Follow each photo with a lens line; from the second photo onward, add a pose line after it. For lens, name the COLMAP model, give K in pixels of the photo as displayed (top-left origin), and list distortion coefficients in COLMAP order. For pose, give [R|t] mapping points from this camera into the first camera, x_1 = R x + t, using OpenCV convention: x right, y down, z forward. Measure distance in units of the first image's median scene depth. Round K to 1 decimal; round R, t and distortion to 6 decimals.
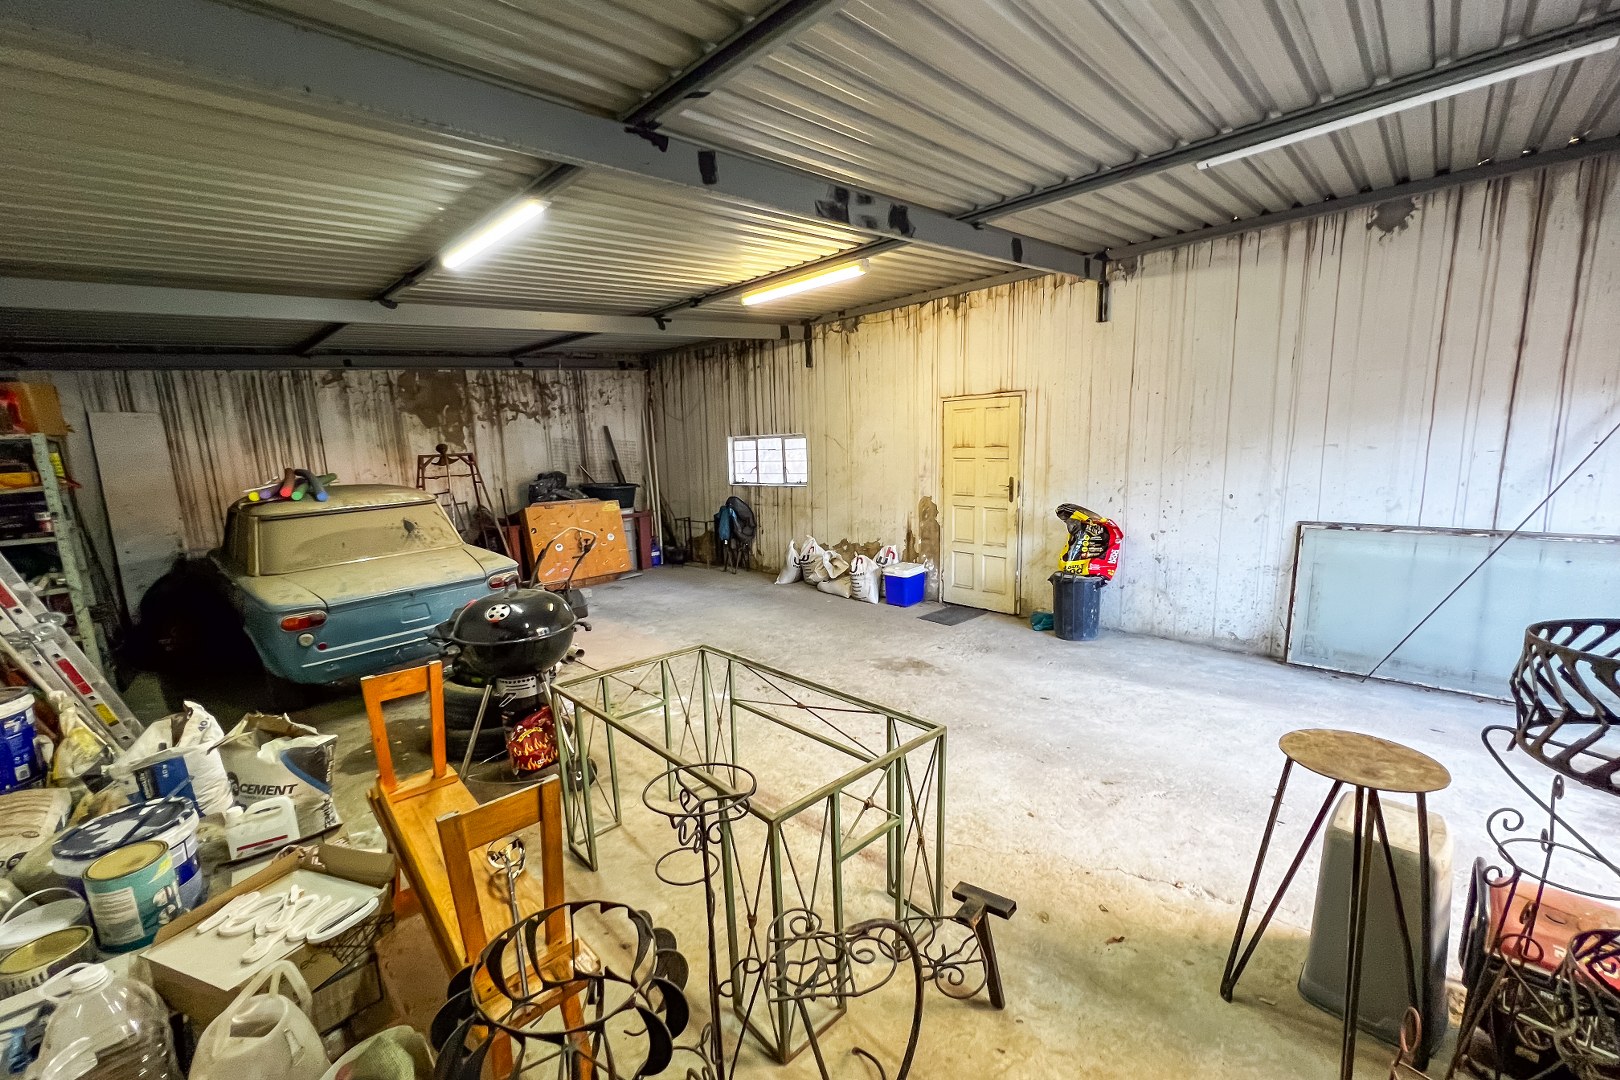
lens RADIAL K [[656.5, 0, 806.2], [0, 656.5, 547.4], [0, 0, 1]] dist [-0.002252, -0.000650]
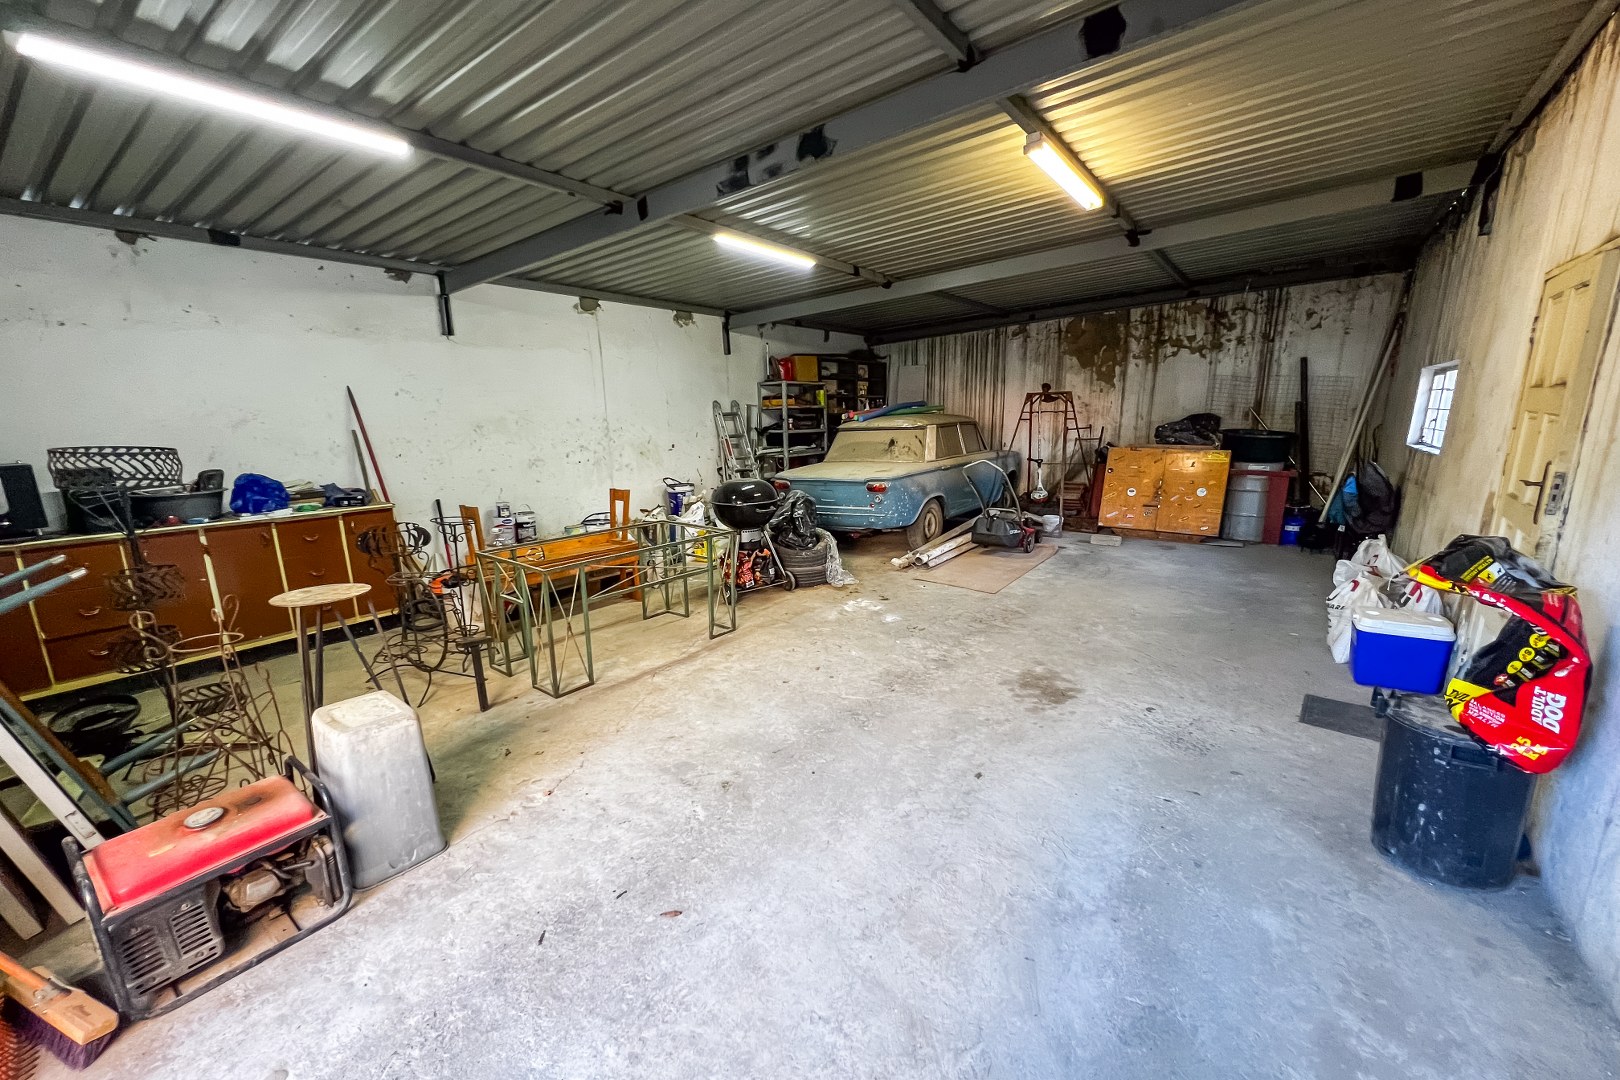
lens RADIAL K [[656.5, 0, 803.9], [0, 656.5, 553.8], [0, 0, 1]] dist [-0.002252, -0.000650]
pose [[0.131590, 0.245348, -0.960463, 0.486581], [-0.144403, 0.963297, 0.226288, -0.058380], [0.980730, 0.108916, 0.162190, 0.365663]]
